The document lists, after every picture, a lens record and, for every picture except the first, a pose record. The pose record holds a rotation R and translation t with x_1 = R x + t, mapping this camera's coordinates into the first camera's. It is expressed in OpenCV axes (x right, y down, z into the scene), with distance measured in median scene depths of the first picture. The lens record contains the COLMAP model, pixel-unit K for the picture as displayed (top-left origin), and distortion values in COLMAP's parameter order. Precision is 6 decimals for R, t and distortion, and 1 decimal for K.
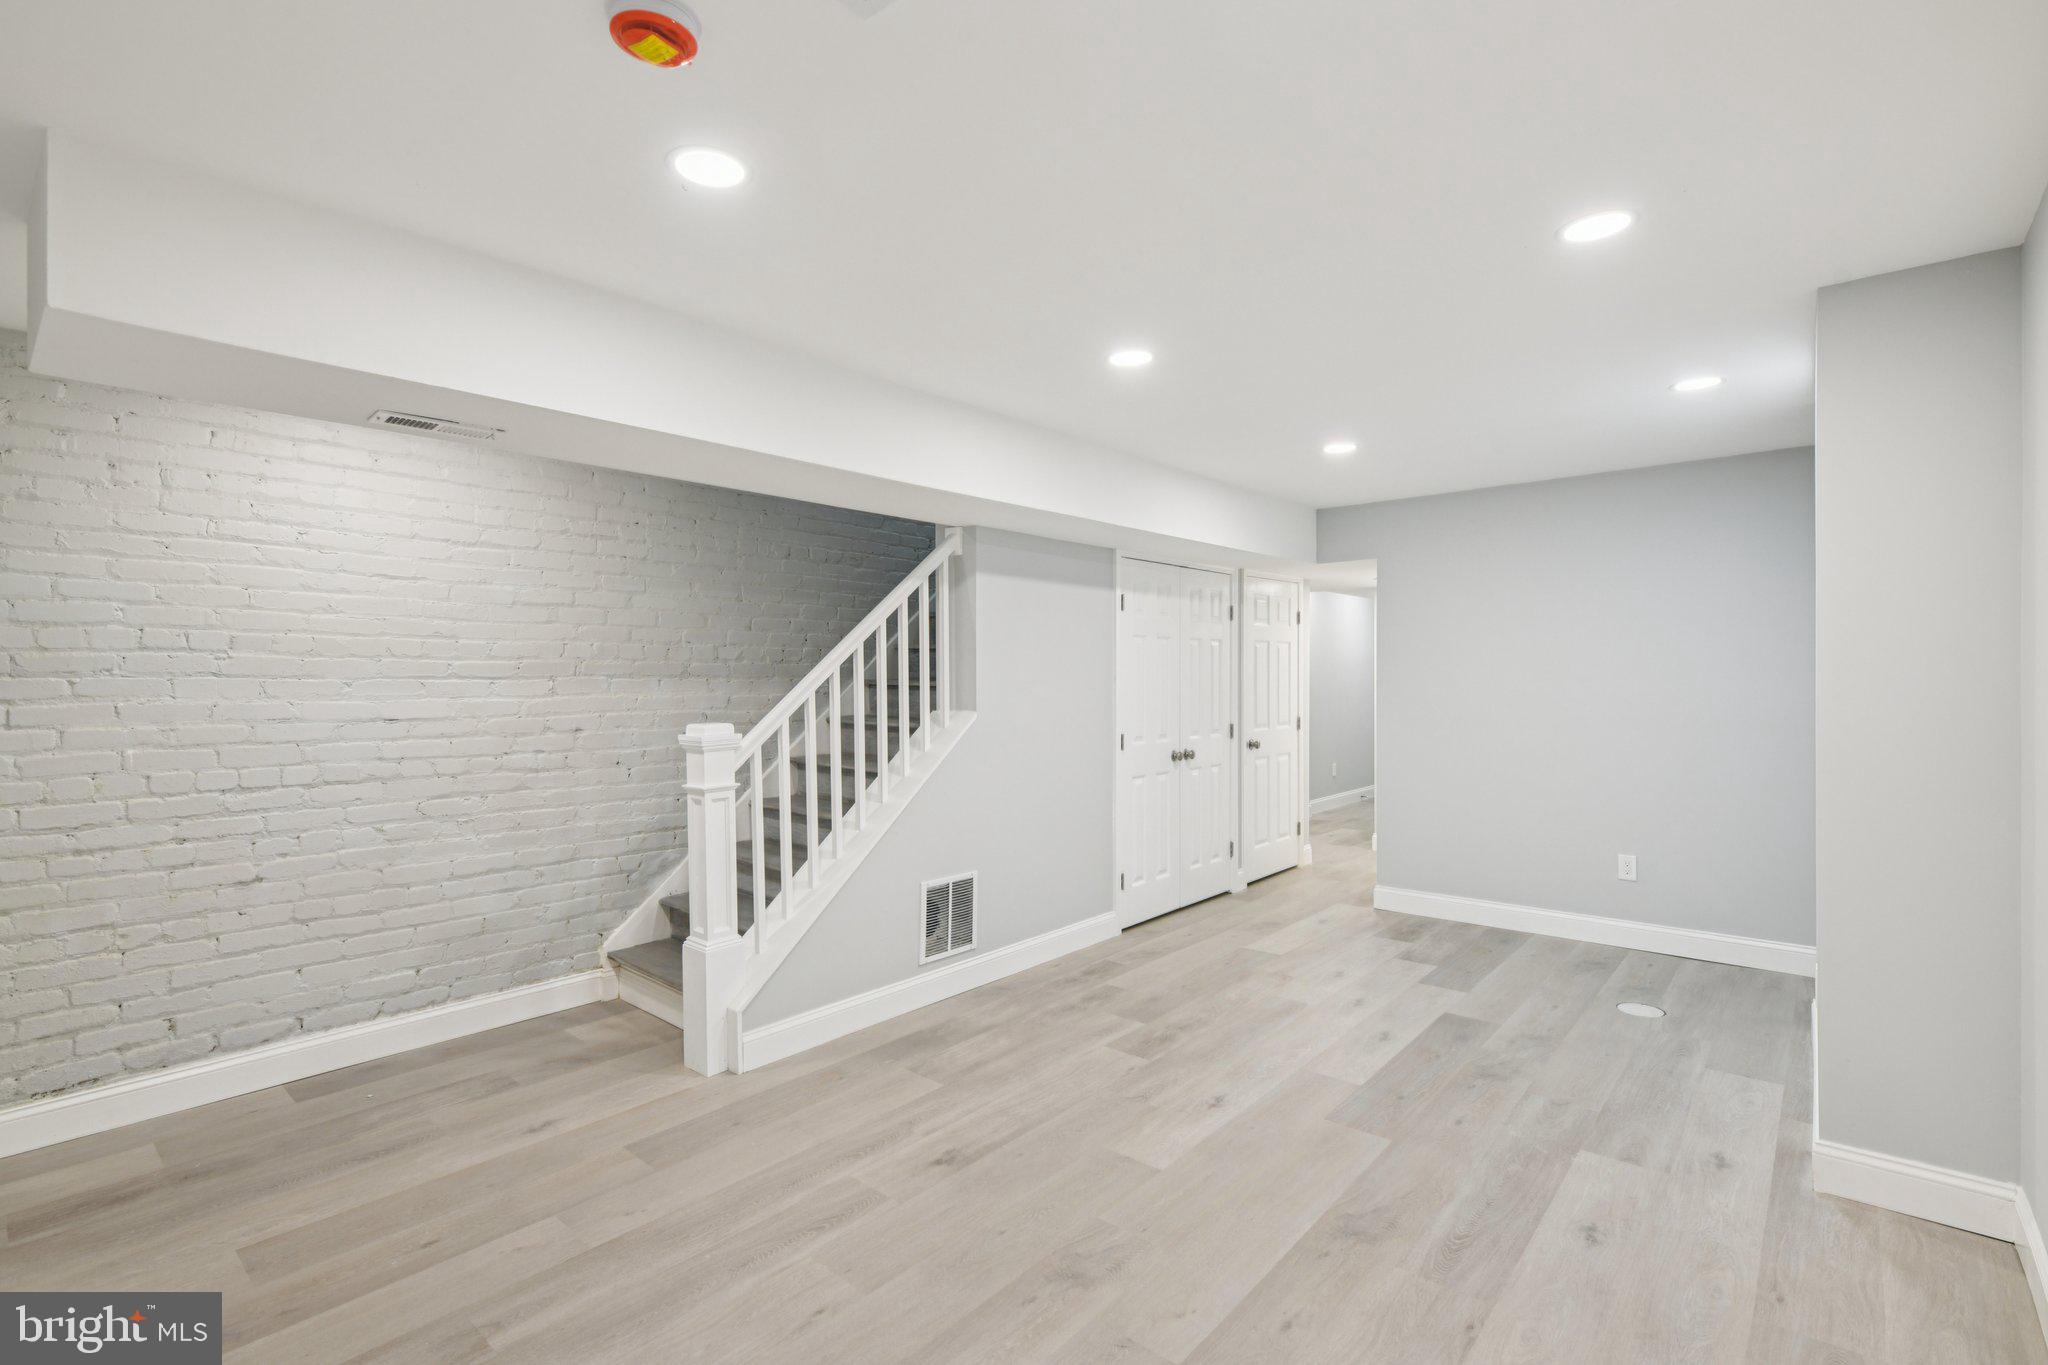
lens RADIAL K [[937.4, 0, 1023.1], [0, 937.4, 680.7], [0, 0, 1]] dist [-0.003738, -0.000279]
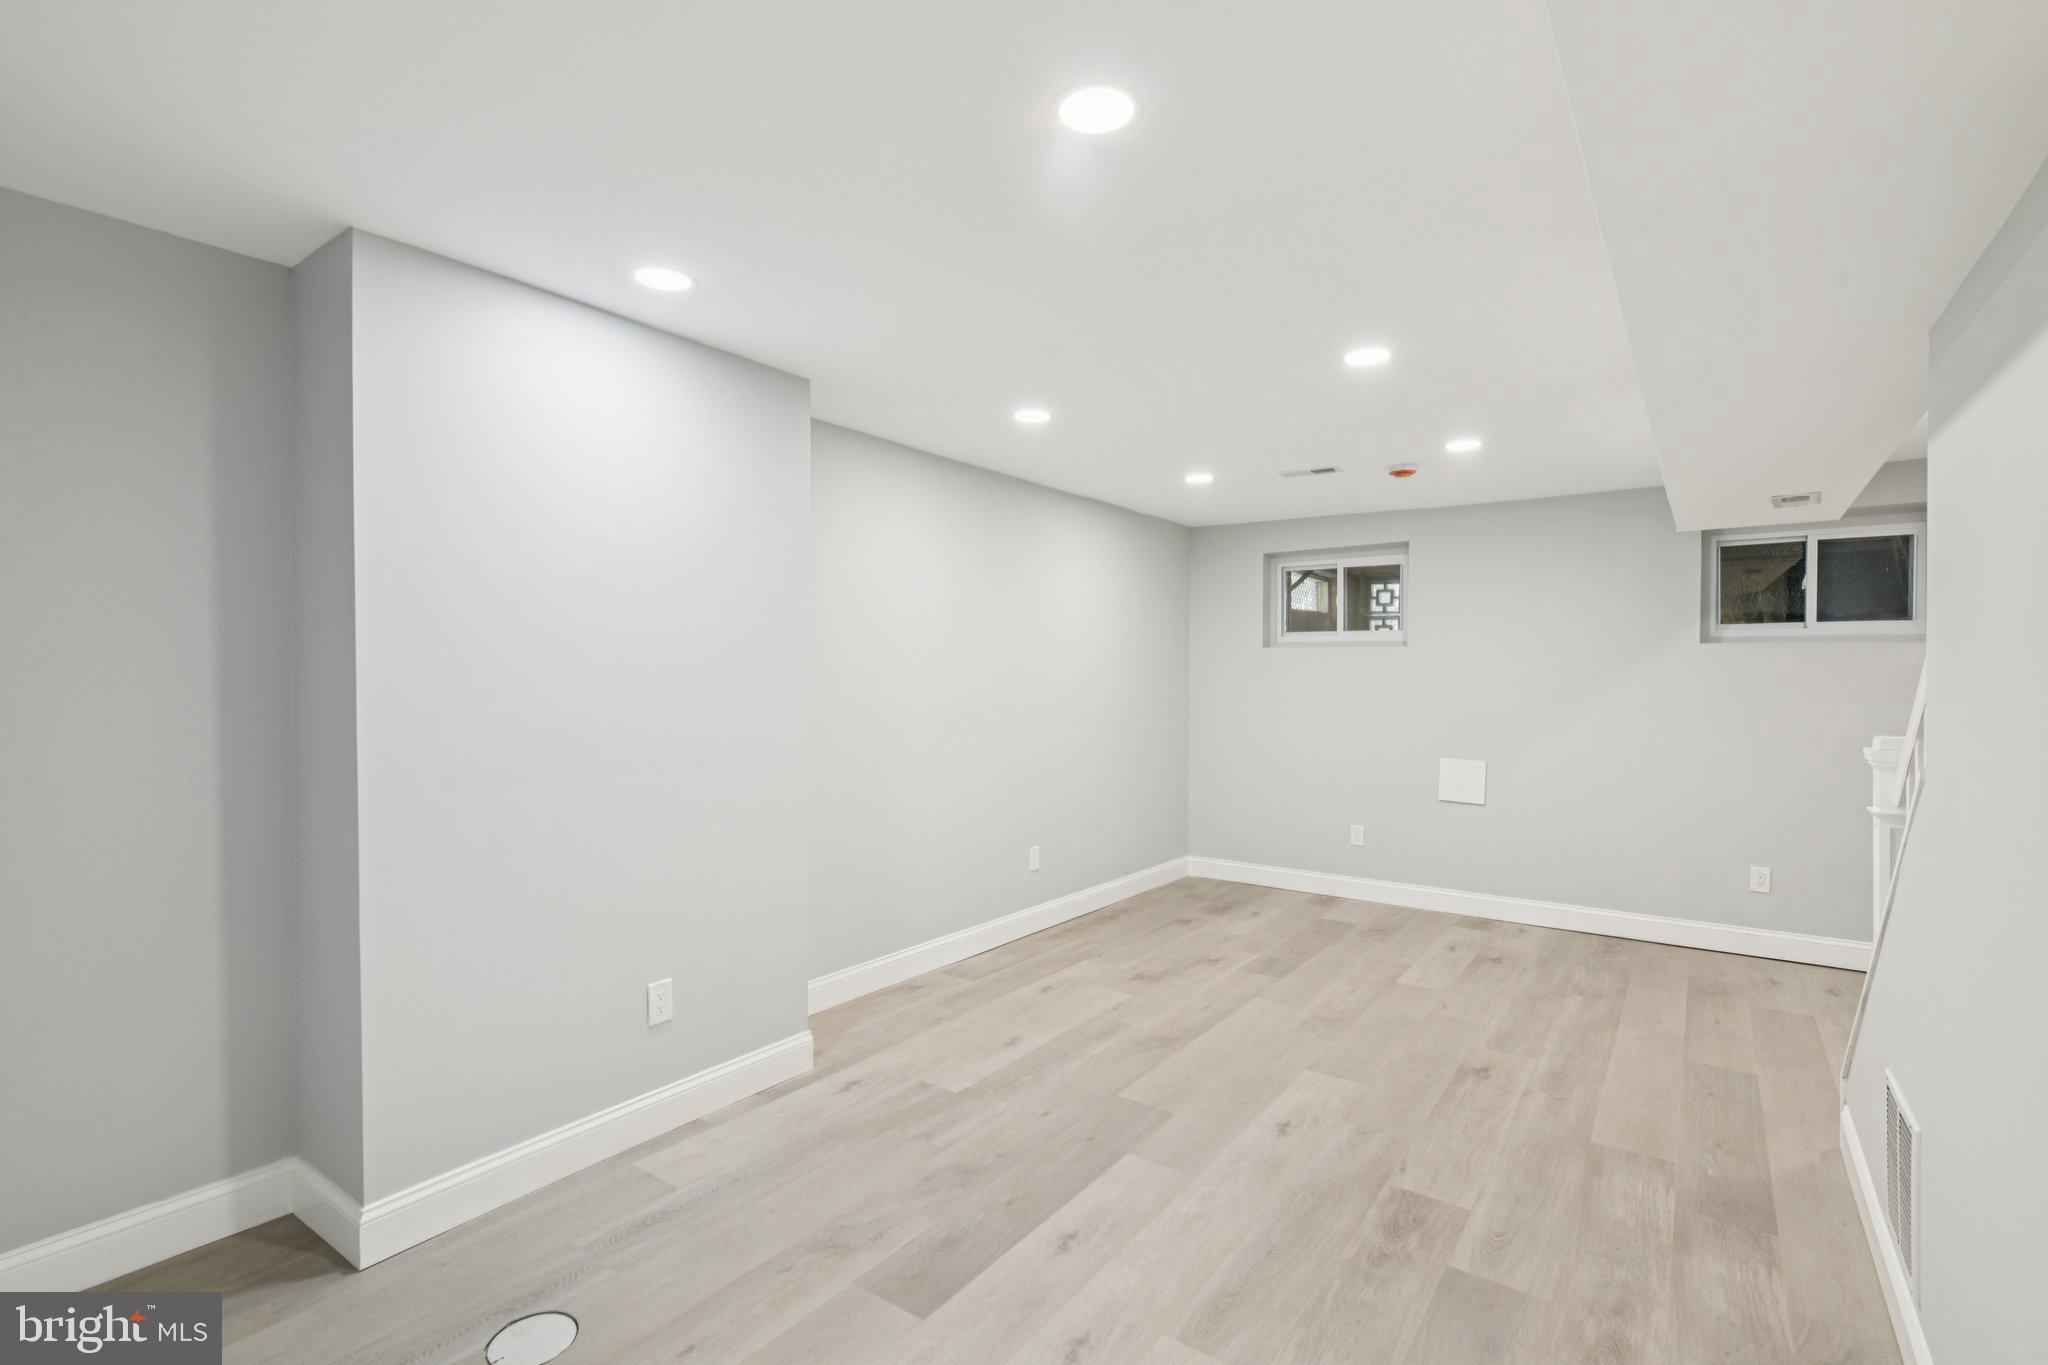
lens RADIAL K [[937.4, 0, 1030.1], [0, 937.4, 681.1], [0, 0, 1]] dist [-0.003738, -0.000279]
pose [[-0.994835, -0.001925, -0.101484, 0.597960], [-0.003678, 0.999847, 0.017090, -0.016274], [0.101436, 0.017375, -0.994690, 2.041541]]
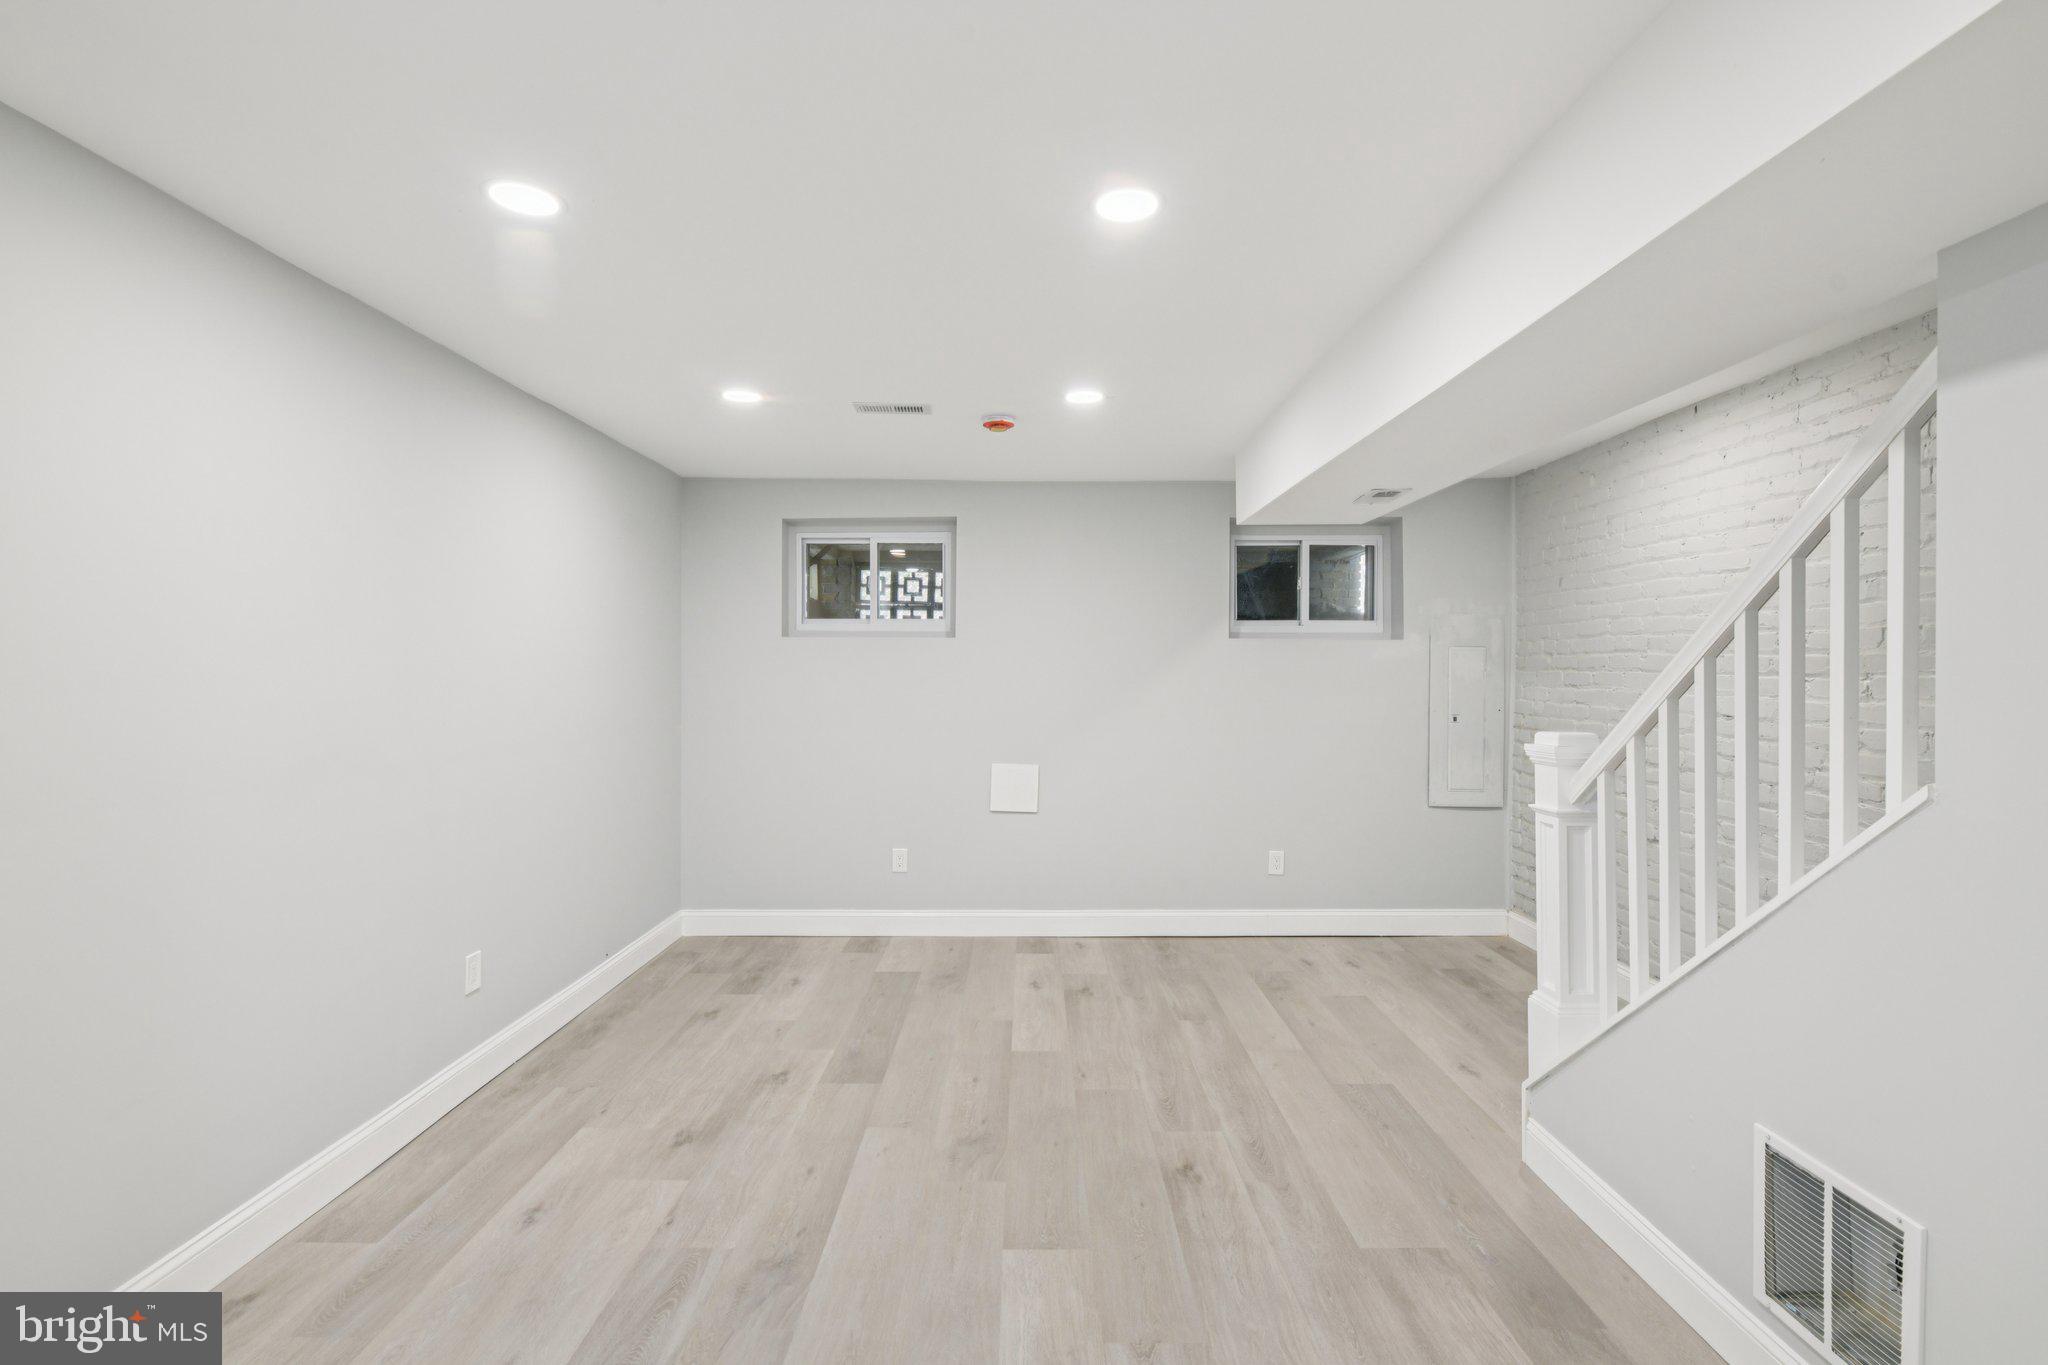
lens RADIAL K [[937.4, 0, 1034.3], [0, 937.4, 671.7], [0, 0, 1]] dist [-0.003738, -0.000279]
pose [[-0.745860, 0.003751, -0.666092, 0.646211], [-0.004477, 0.999933, 0.010644, -0.014897], [0.666088, 0.010921, -0.745793, 1.532790]]
